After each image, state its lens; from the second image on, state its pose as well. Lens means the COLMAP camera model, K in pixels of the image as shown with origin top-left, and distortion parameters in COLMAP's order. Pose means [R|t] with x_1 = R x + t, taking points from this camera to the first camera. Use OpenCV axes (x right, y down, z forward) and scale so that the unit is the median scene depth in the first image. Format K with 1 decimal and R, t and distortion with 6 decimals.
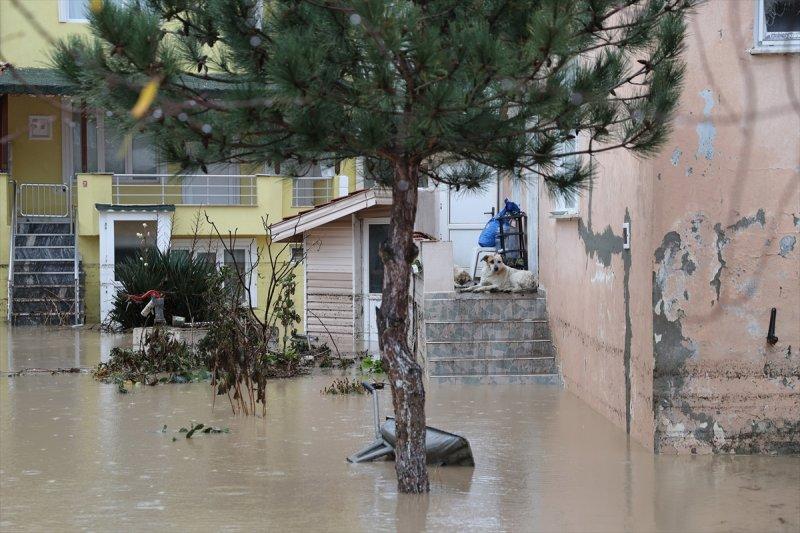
lens RADIAL K [[411.8, 0, 399.4], [0, 411.8, 267.2], [0, 0, 1]] dist [-0.022360, 0.001609]
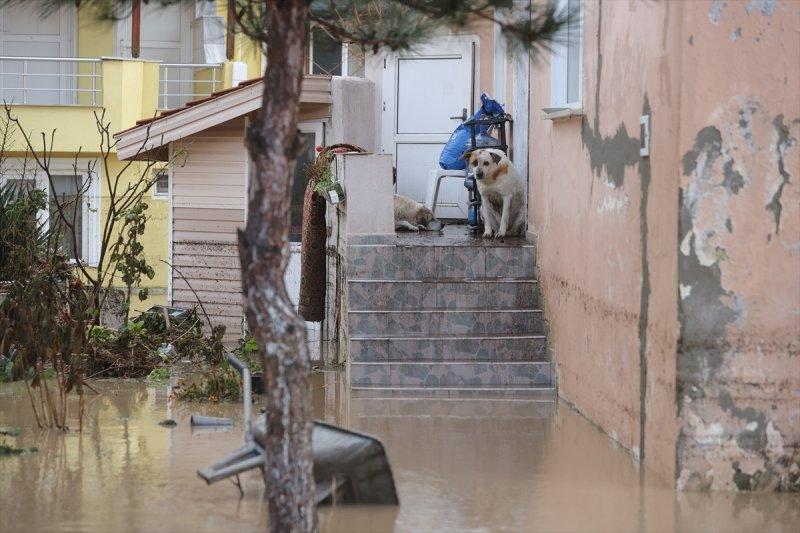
lens RADIAL K [[645.5, 0, 401.8], [0, 645.5, 265.5], [0, 0, 1]] dist [-0.049662, 0.032924]
pose [[0.999581, 0.015542, 0.024409, 0.151039], [-0.015871, 0.999785, 0.013332, 0.119110], [-0.024196, -0.013714, 0.999613, -0.000854]]
